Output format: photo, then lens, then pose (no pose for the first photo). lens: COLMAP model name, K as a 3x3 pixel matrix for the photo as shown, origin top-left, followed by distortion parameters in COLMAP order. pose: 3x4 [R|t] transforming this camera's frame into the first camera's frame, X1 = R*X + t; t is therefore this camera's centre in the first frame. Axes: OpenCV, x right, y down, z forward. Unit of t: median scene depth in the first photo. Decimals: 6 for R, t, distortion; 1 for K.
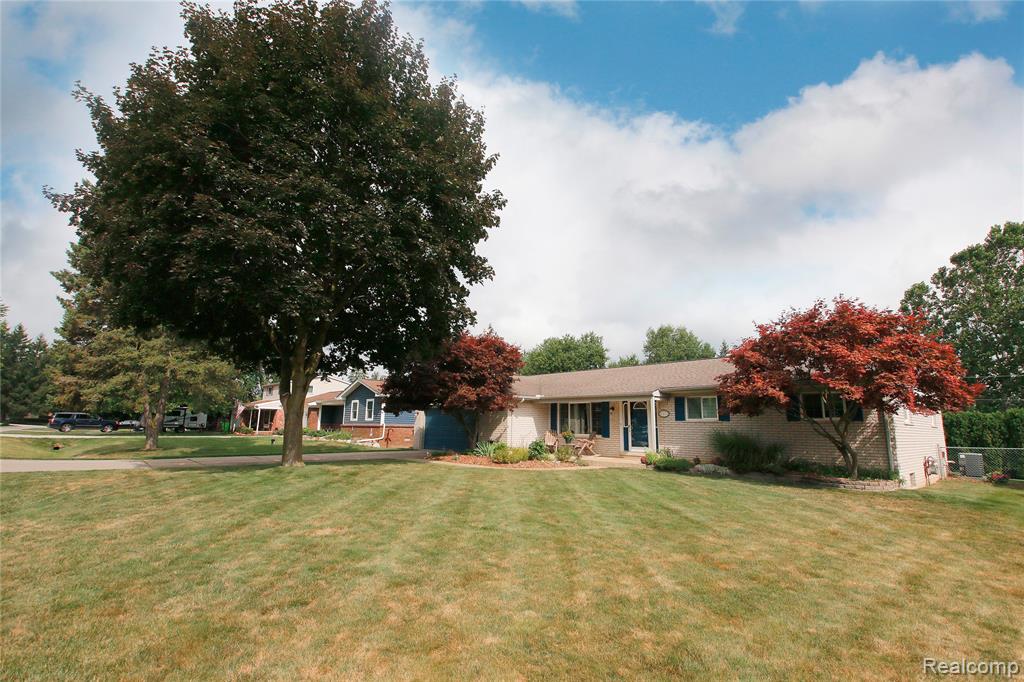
lens RADIAL K [[476.7, 0, 512.0], [0, 476.7, 341.0], [0, 0, 1]] dist [-0.000584, -0.013219]
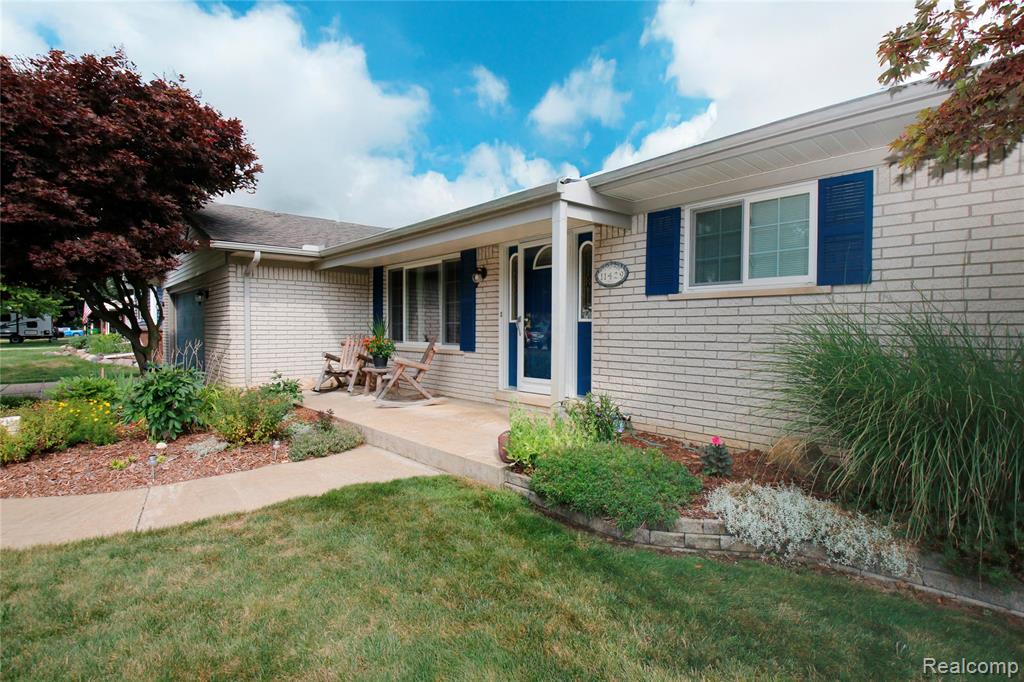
lens RADIAL K [[510.5, 0, 512.0], [0, 510.5, 341.0], [0, 0, 1]] dist [-0.000112, -0.000027]
pose [[0.999953, -0.008748, 0.004177, 0.236610], [0.007772, 0.981000, 0.193852, 0.121865], [-0.005794, -0.193810, 0.981022, 0.631167]]
